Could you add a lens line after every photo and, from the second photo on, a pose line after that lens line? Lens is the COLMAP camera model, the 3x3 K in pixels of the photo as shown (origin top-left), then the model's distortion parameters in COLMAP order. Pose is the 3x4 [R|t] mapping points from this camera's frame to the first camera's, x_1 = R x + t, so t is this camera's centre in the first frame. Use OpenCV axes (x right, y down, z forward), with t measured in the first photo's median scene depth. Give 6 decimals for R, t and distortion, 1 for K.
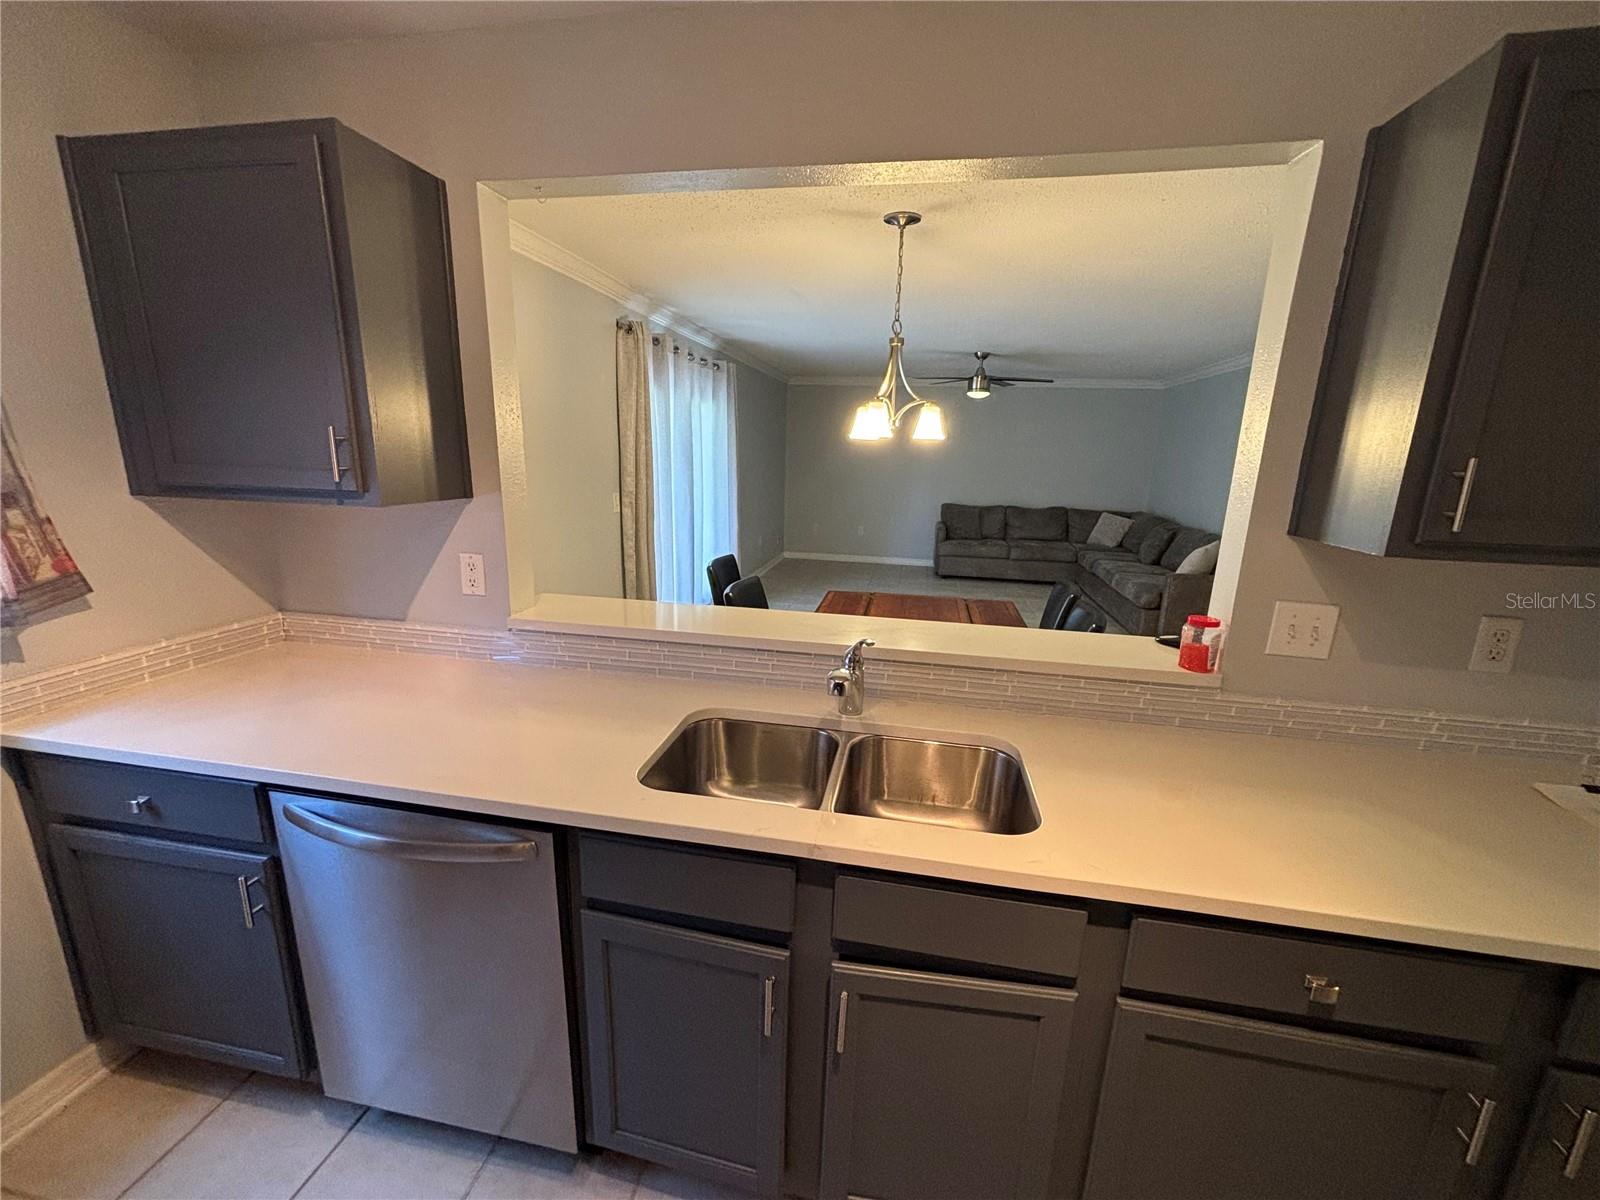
lens RADIAL K [[645.3, 0, 800.0], [0, 645.3, 600.0], [0, 0, 1]] dist [0.012781, -0.000359]
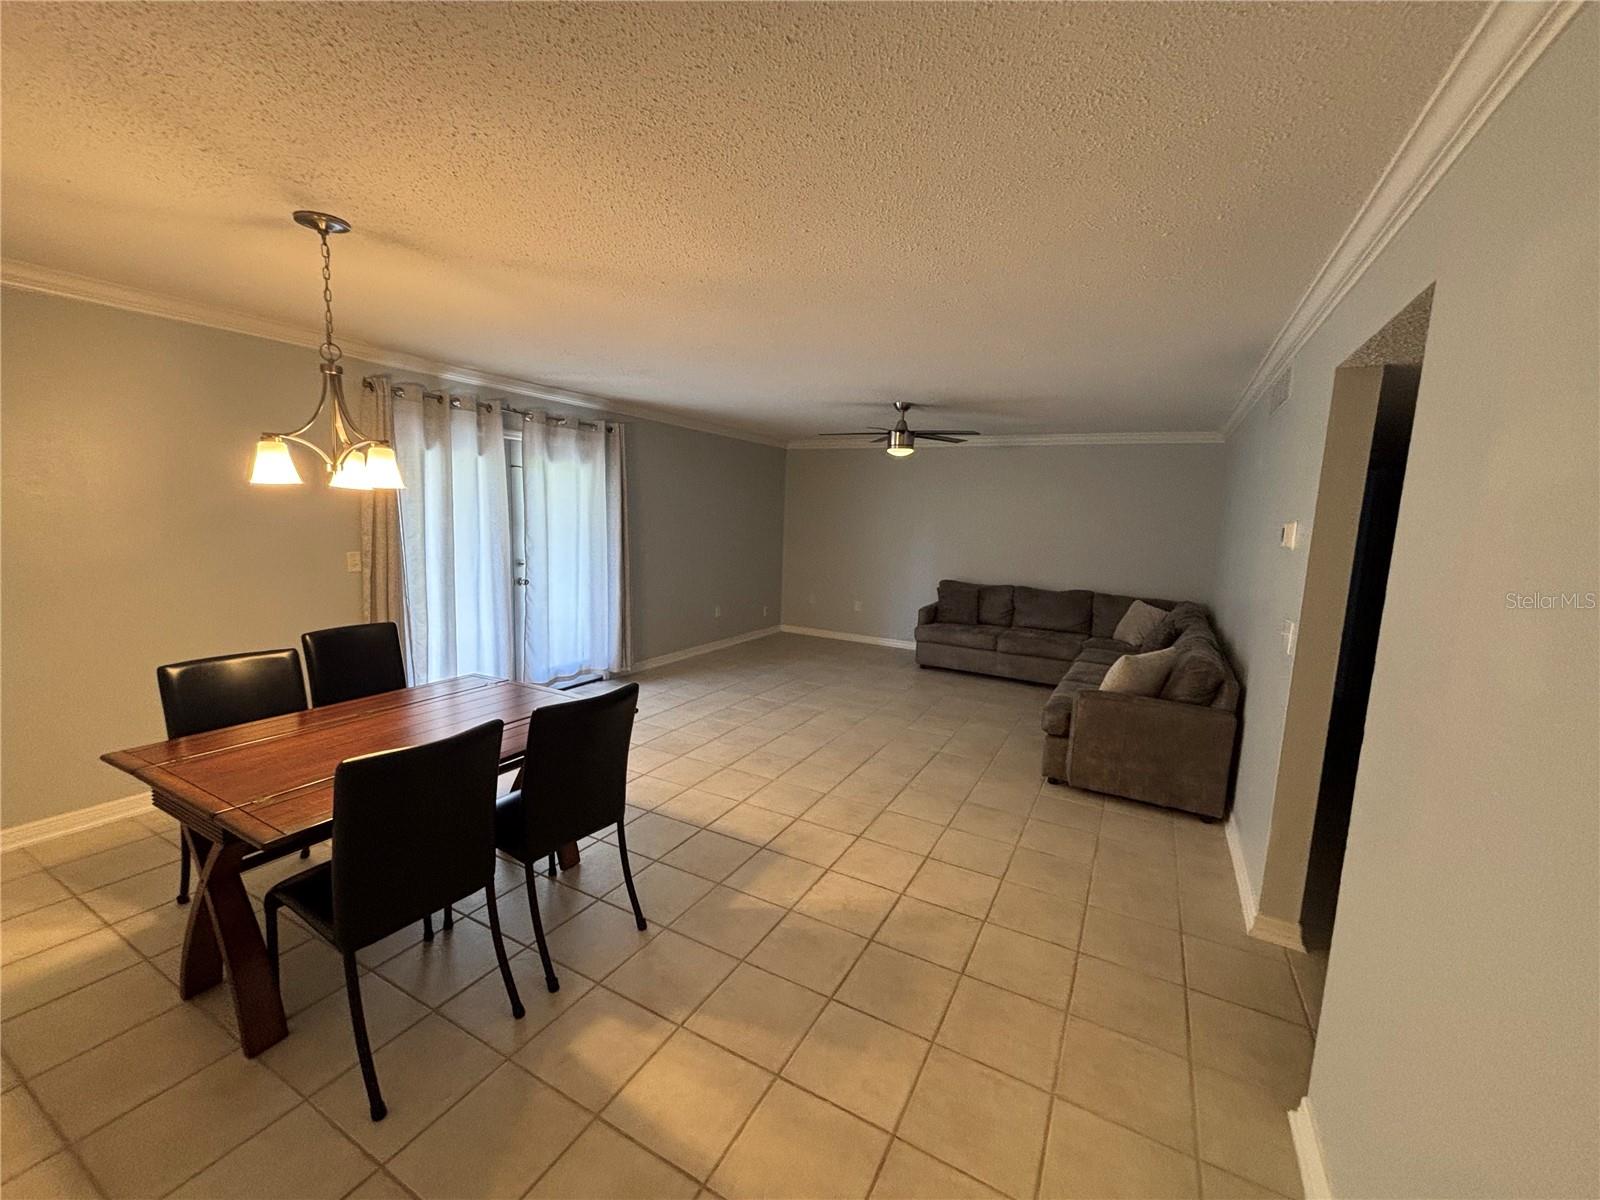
lens RADIAL K [[645.3, 0, 800.0], [0, 645.3, 600.0], [0, 0, 1]] dist [0.012781, -0.000359]
pose [[0.950807, 0.050050, -0.305715, 0.331979], [-0.082448, 0.992153, -0.093992, -0.030387], [0.298612, 0.114574, 0.947472, 0.151904]]
